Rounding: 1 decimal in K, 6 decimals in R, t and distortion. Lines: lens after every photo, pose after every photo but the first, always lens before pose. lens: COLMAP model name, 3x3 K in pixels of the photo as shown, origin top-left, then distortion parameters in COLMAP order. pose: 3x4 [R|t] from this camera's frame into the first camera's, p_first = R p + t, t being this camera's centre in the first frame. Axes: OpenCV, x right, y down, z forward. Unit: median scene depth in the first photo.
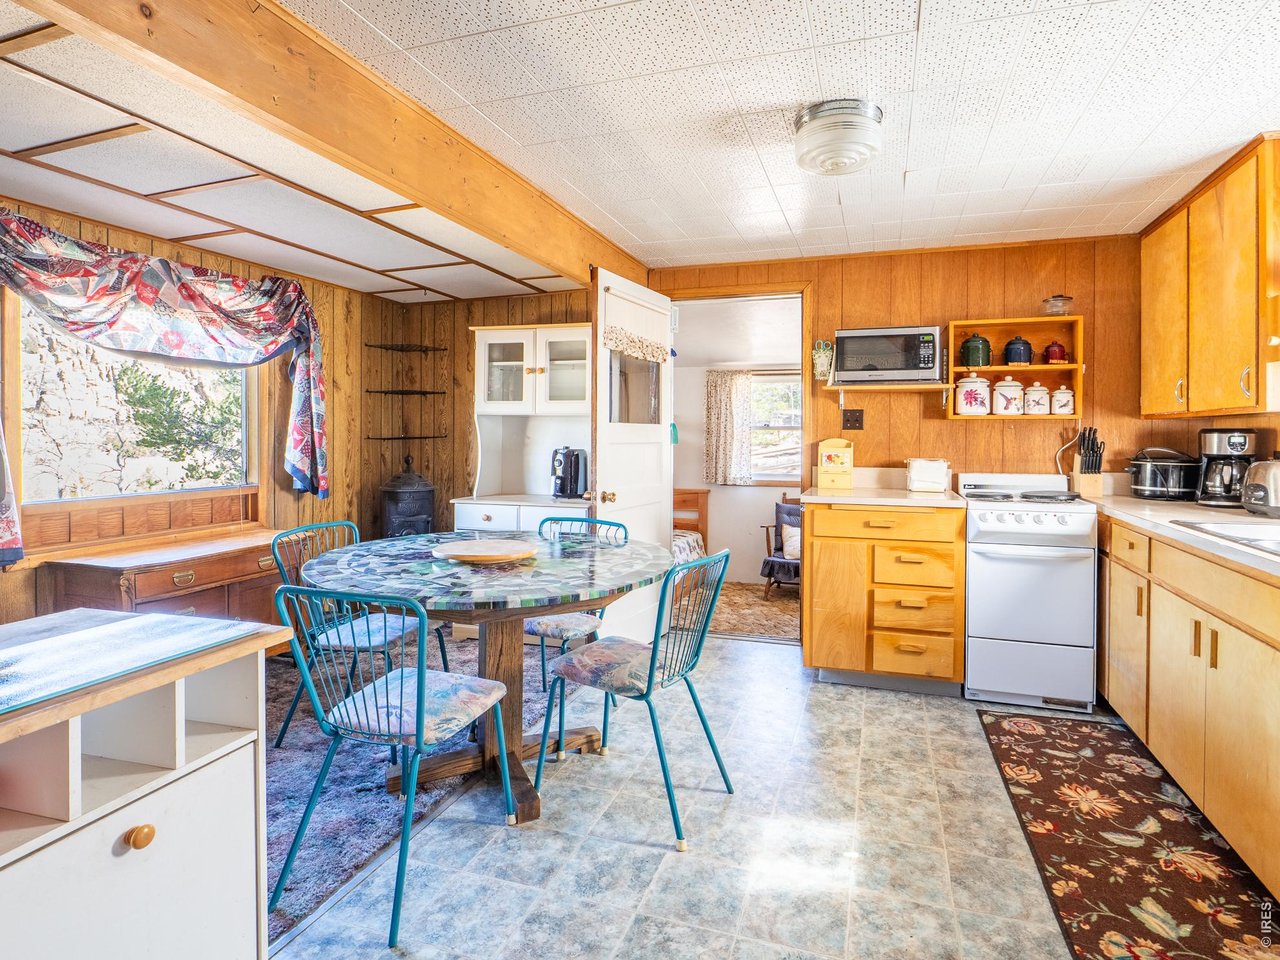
lens RADIAL K [[657.1, 0, 617.9], [0, 657.1, 435.4], [0, 0, 1]] dist [-0.003996, -0.001764]
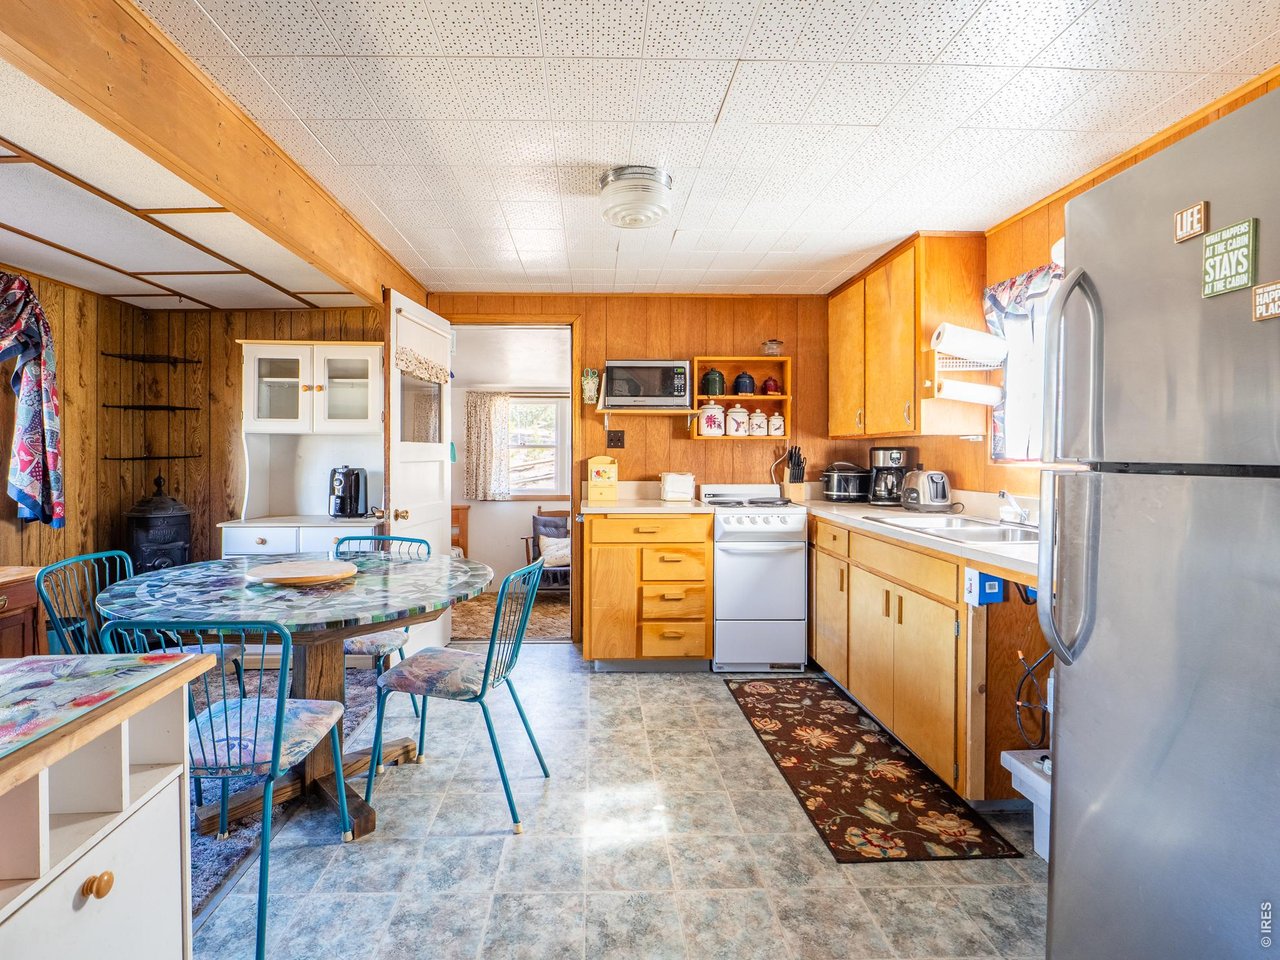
lens RADIAL K [[657.1, 0, 526.4], [0, 657.1, 453.6], [0, 0, 1]] dist [-0.003996, -0.001764]
pose [[0.949036, -0.004375, 0.315138, -0.187276], [0.004090, 0.999990, 0.001567, -0.002283], [-0.315142, -0.000198, 0.949045, -0.036292]]
